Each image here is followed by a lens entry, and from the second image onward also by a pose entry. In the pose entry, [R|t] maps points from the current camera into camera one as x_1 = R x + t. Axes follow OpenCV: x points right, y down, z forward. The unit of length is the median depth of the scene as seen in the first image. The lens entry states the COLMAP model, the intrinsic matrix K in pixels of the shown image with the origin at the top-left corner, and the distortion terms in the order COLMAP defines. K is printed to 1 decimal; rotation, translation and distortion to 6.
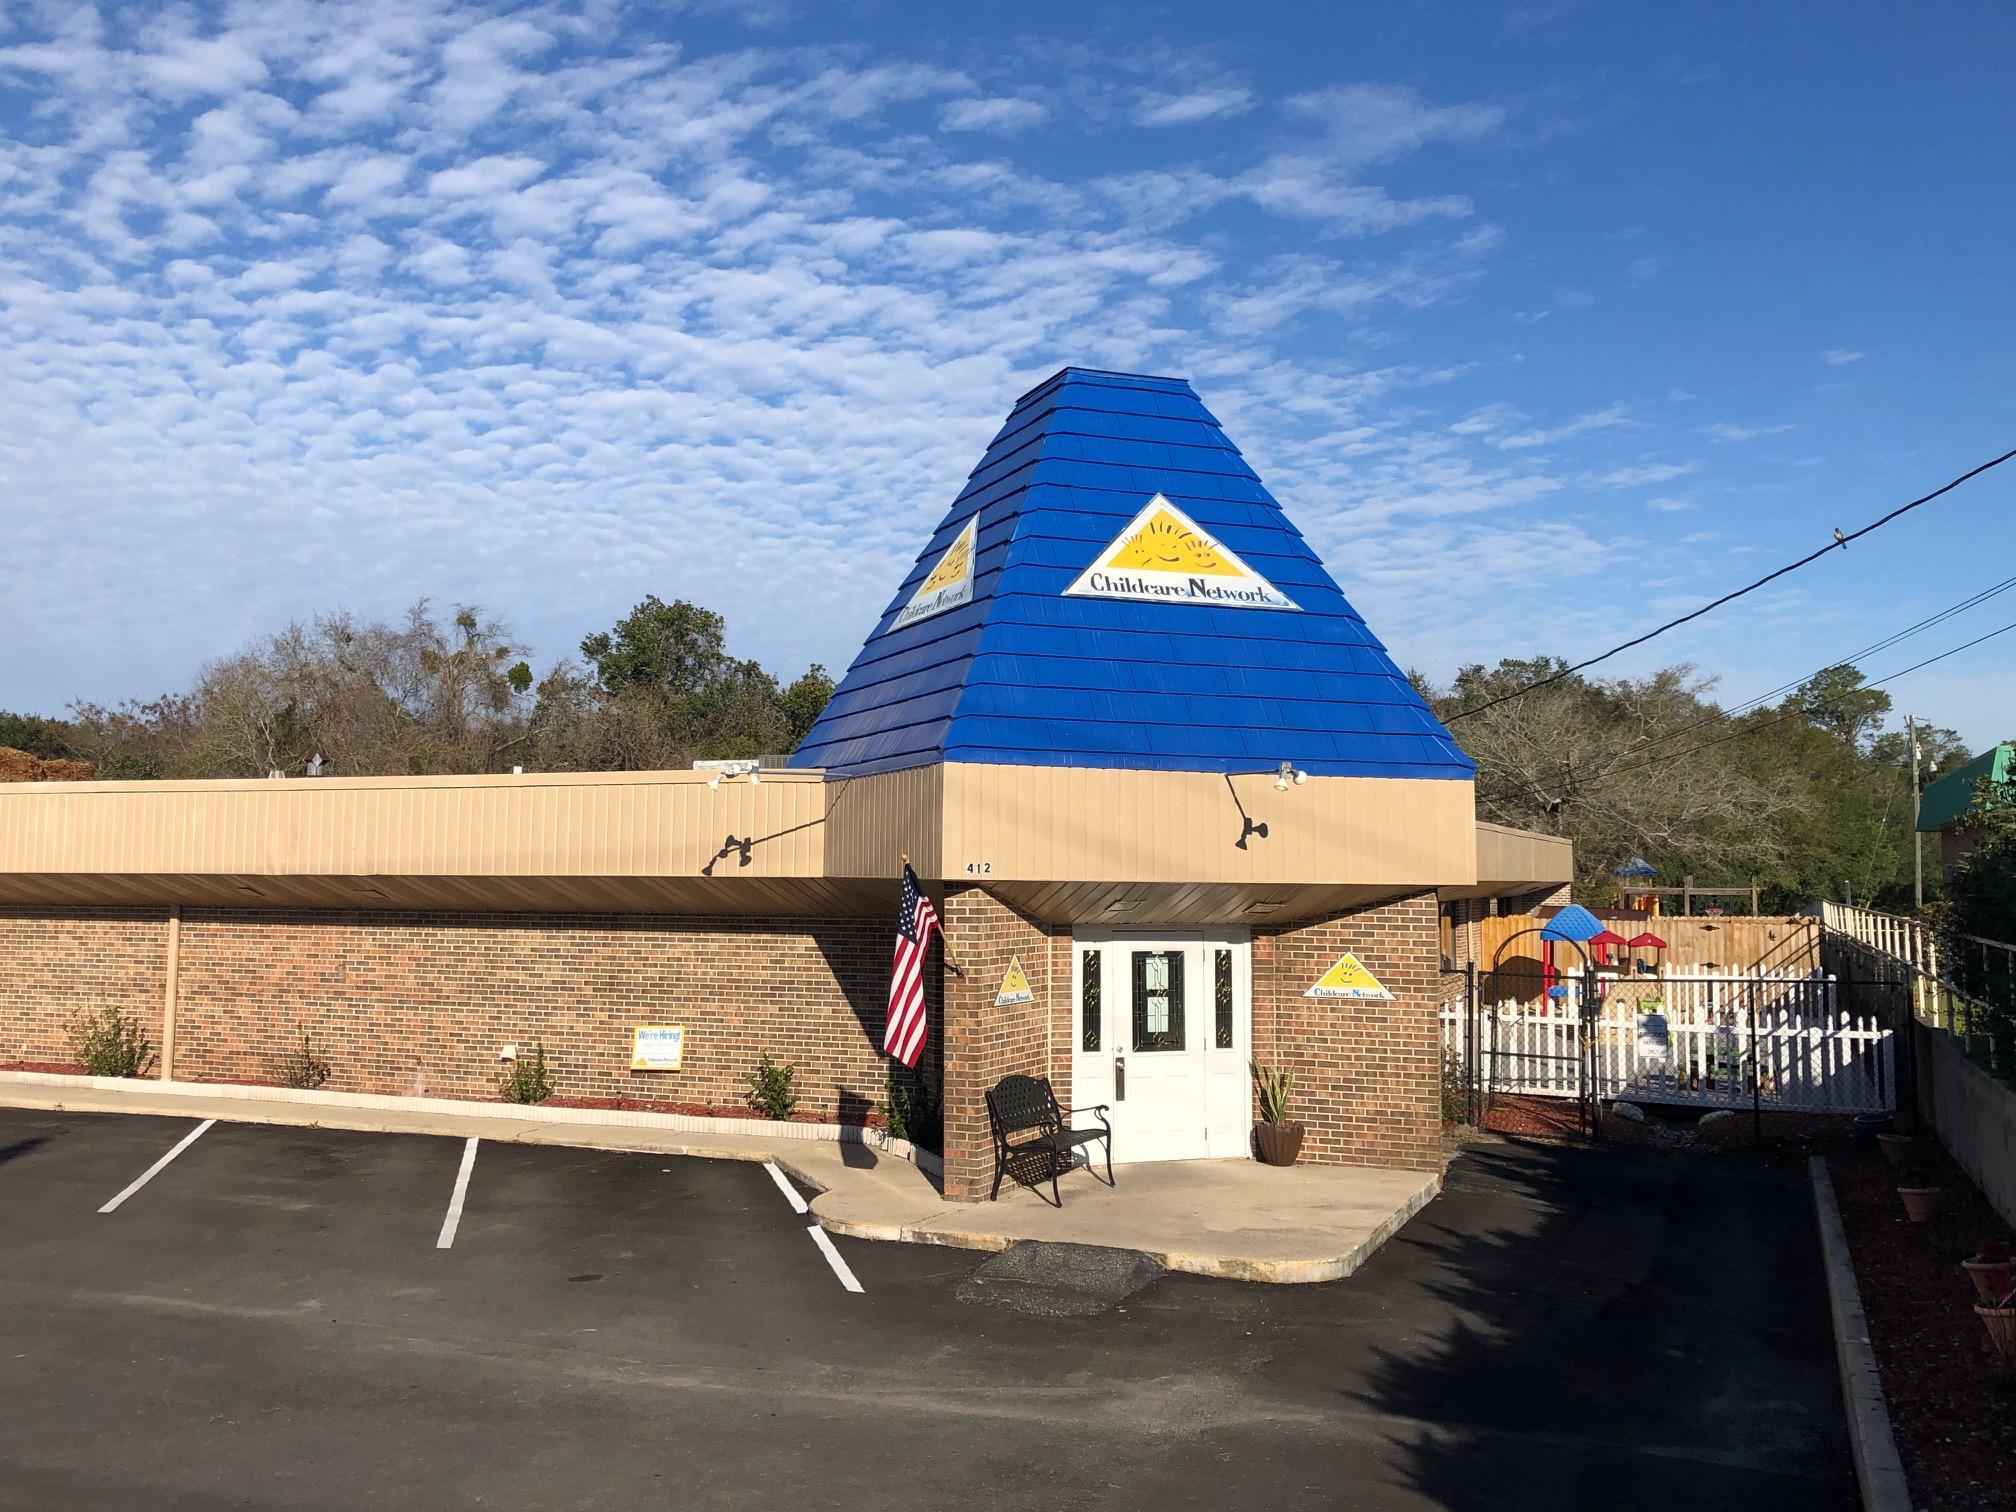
lens RADIAL K [[1793.5, 0, 1012.0], [0, 1793.5, 721.0], [0, 0, 1]] dist [0.022040, -0.067601]
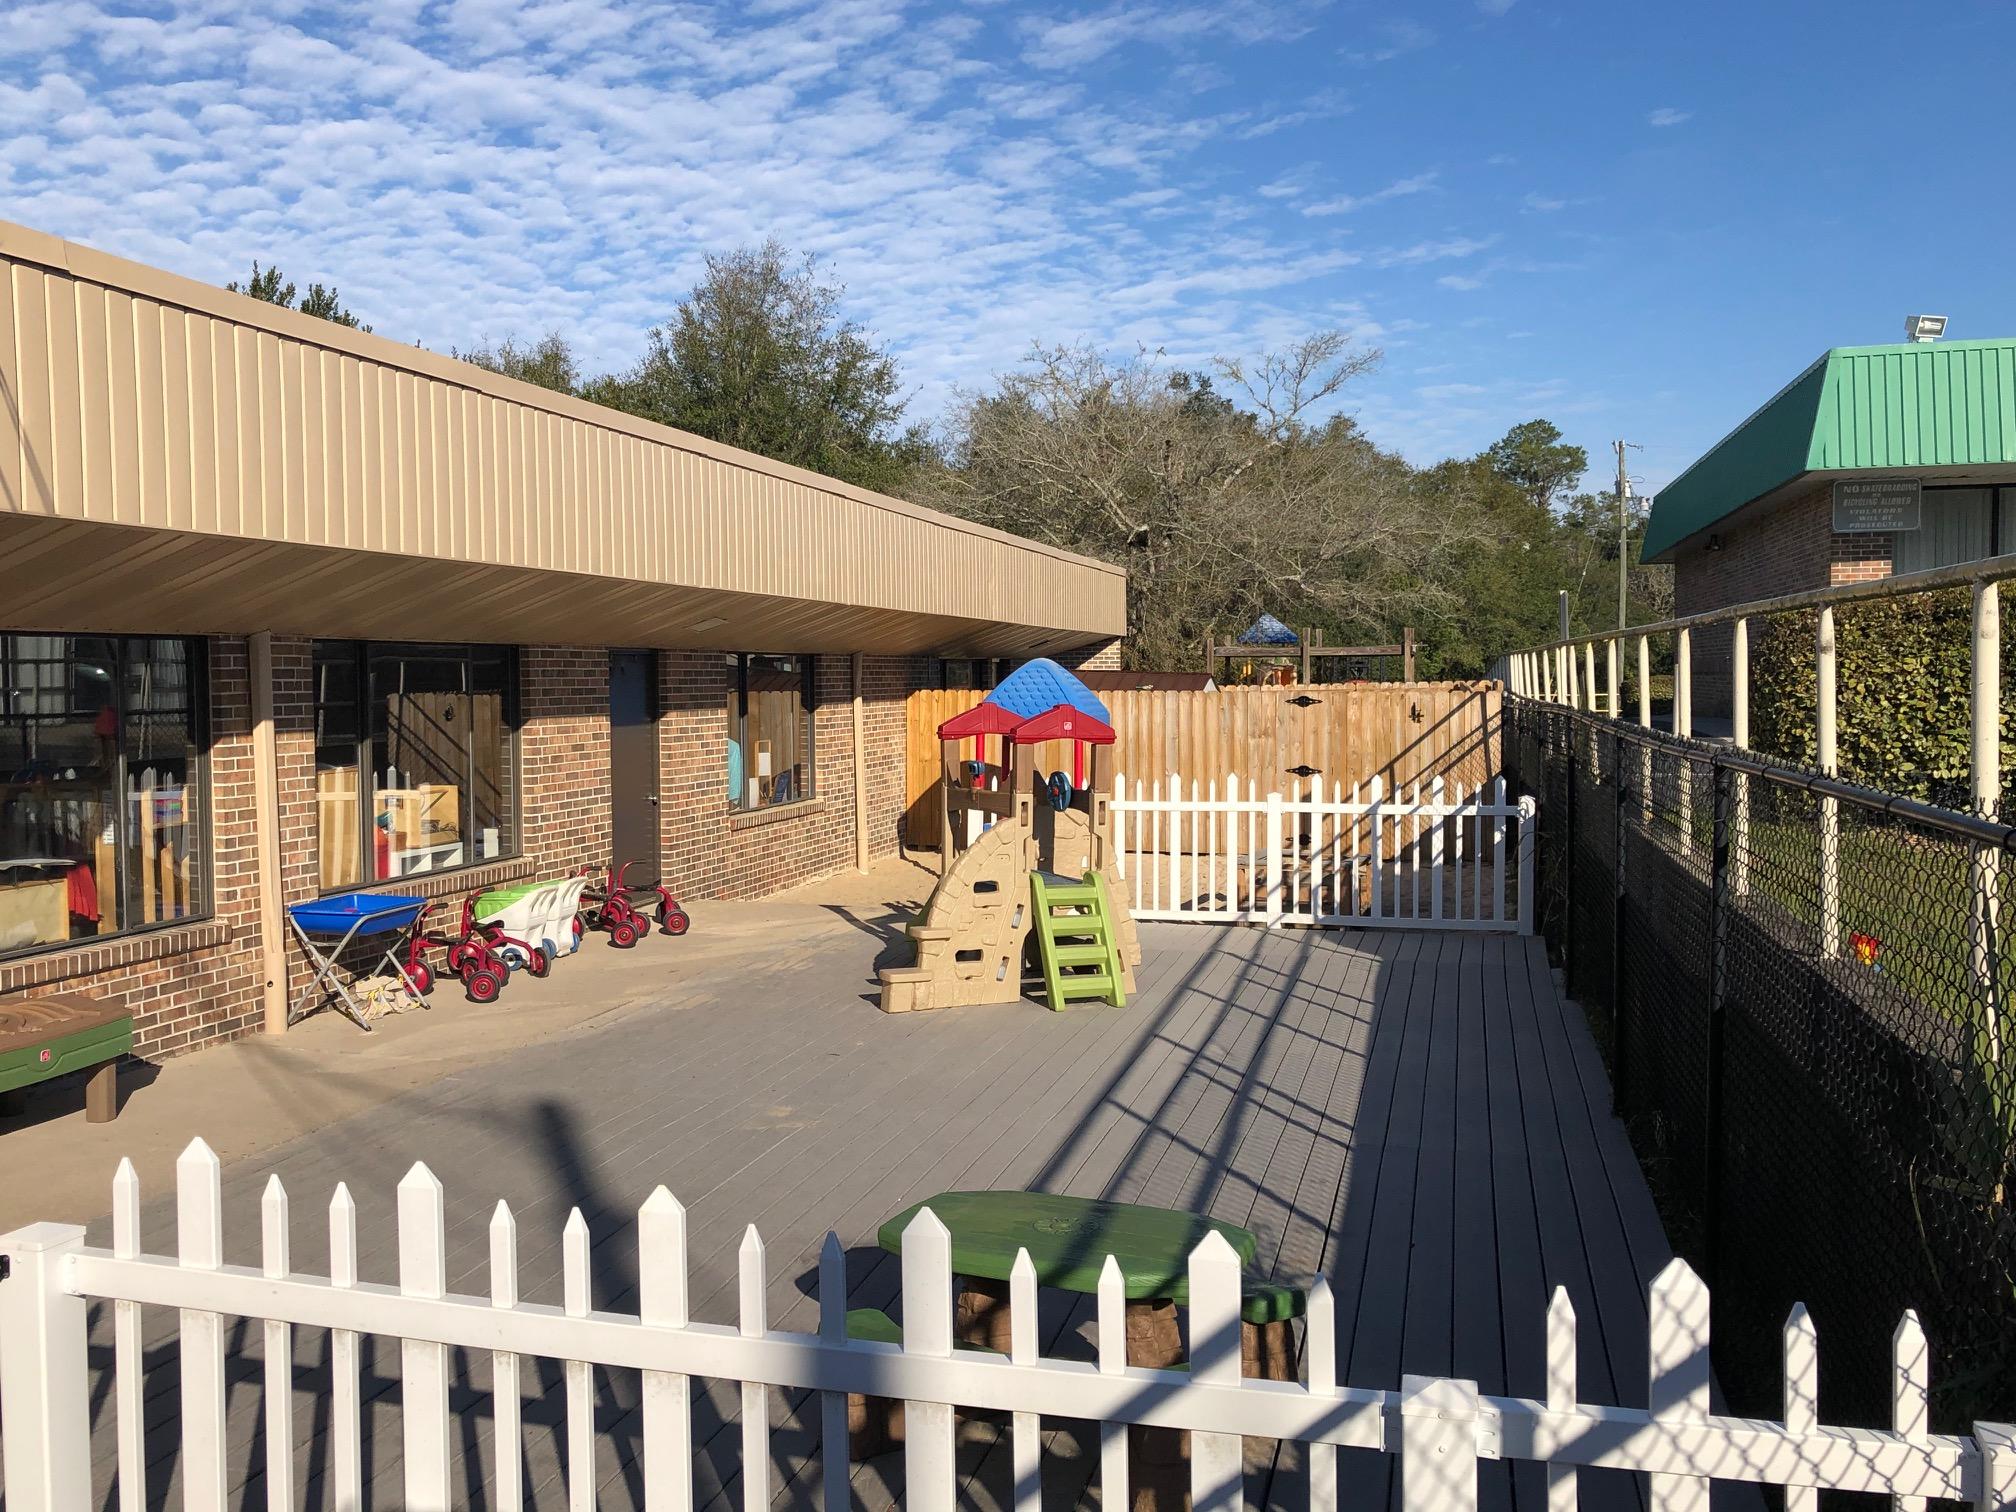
lens RADIAL K [[1790.2, 0, 1008.0], [0, 1790.2, 756.0], [0, 0, 1]] dist [0.053071, -0.081711]
pose [[0.988410, -0.022498, 0.150132, 0.442878], [0.002681, 0.991390, 0.130912, 0.122931], [-0.151785, -0.128992, 0.979960, 0.984361]]
